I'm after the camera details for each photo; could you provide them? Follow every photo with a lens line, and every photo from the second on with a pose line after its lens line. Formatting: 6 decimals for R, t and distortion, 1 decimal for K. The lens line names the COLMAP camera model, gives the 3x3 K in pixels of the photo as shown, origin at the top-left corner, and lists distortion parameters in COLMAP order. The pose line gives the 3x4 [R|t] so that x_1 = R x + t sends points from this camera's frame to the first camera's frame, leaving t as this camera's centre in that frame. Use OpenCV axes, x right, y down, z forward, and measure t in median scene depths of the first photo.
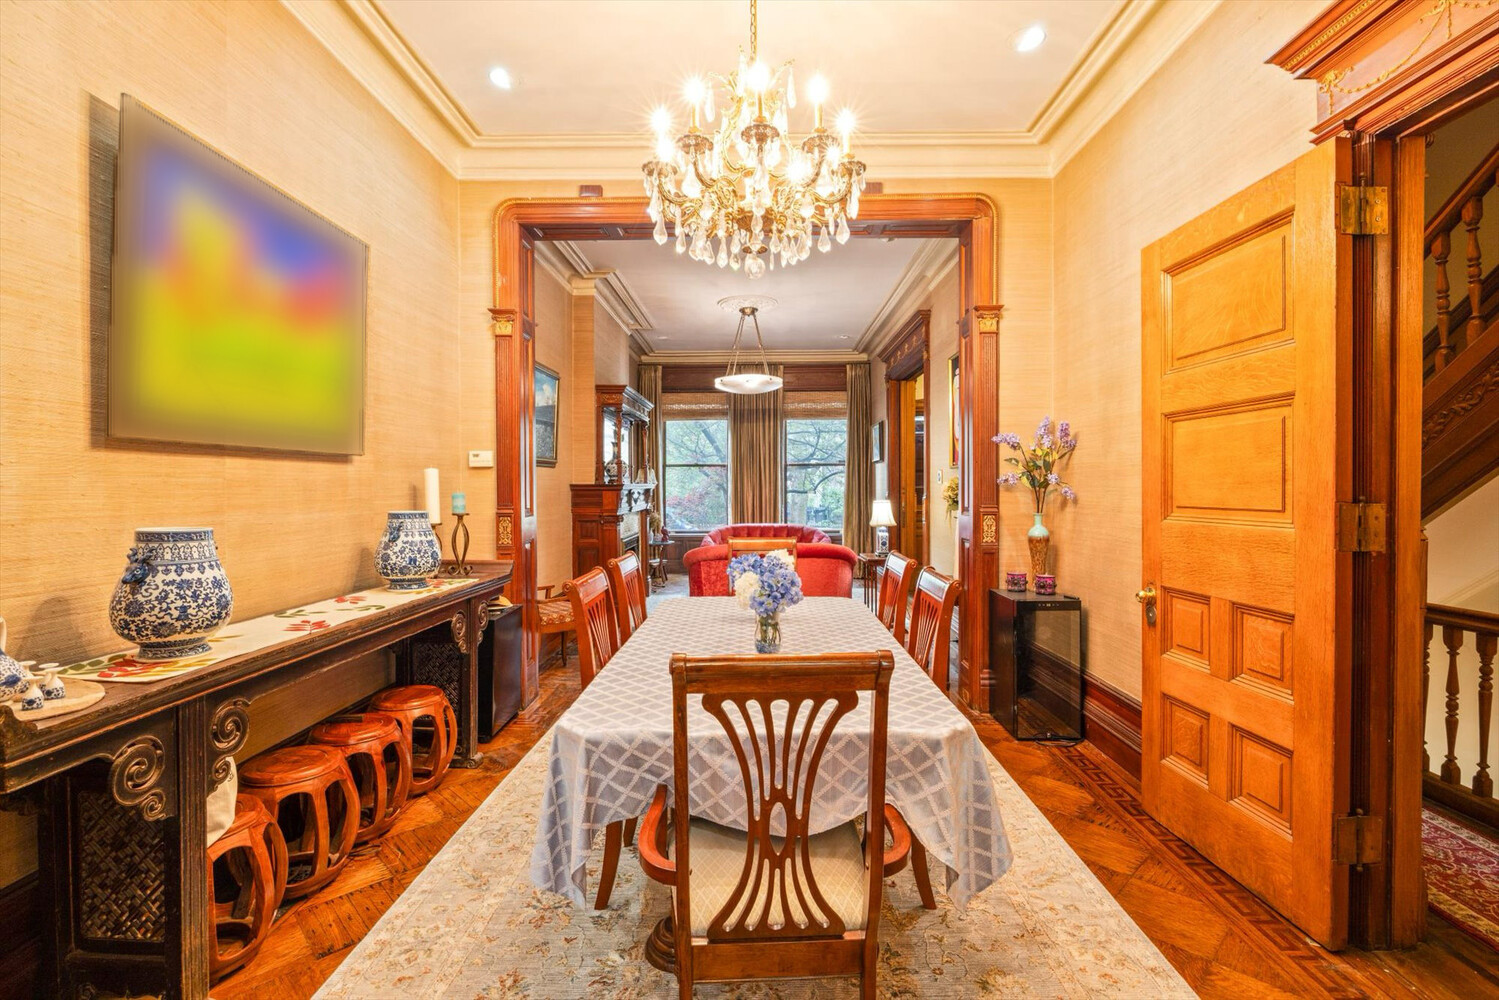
lens RADIAL K [[667.6, 0, 749.5], [0, 667.6, 500.0], [0, 0, 1]] dist [-0.003882, -0.000296]
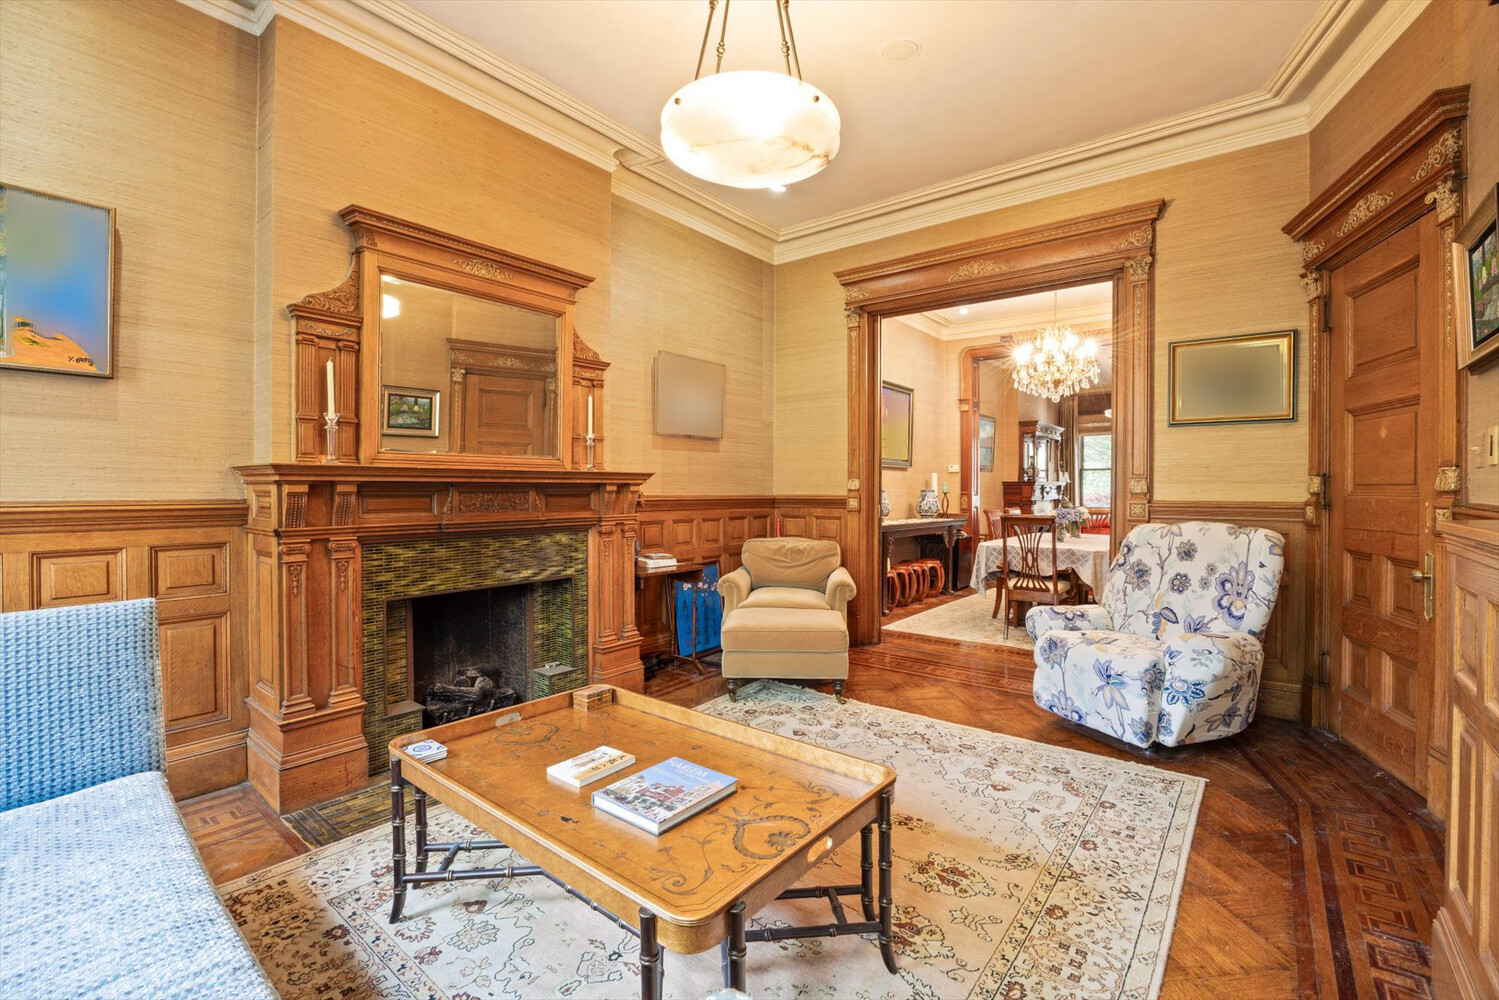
lens RADIAL K [[667.6, 0, 749.5], [0, 667.6, 500.0], [0, 0, 1]] dist [-0.003882, -0.000296]
pose [[0.789916, 0.007771, -0.613165, 0.348730], [-0.012020, 0.999924, -0.002812, 0.046950], [0.613097, 0.009591, 0.789950, -0.964667]]
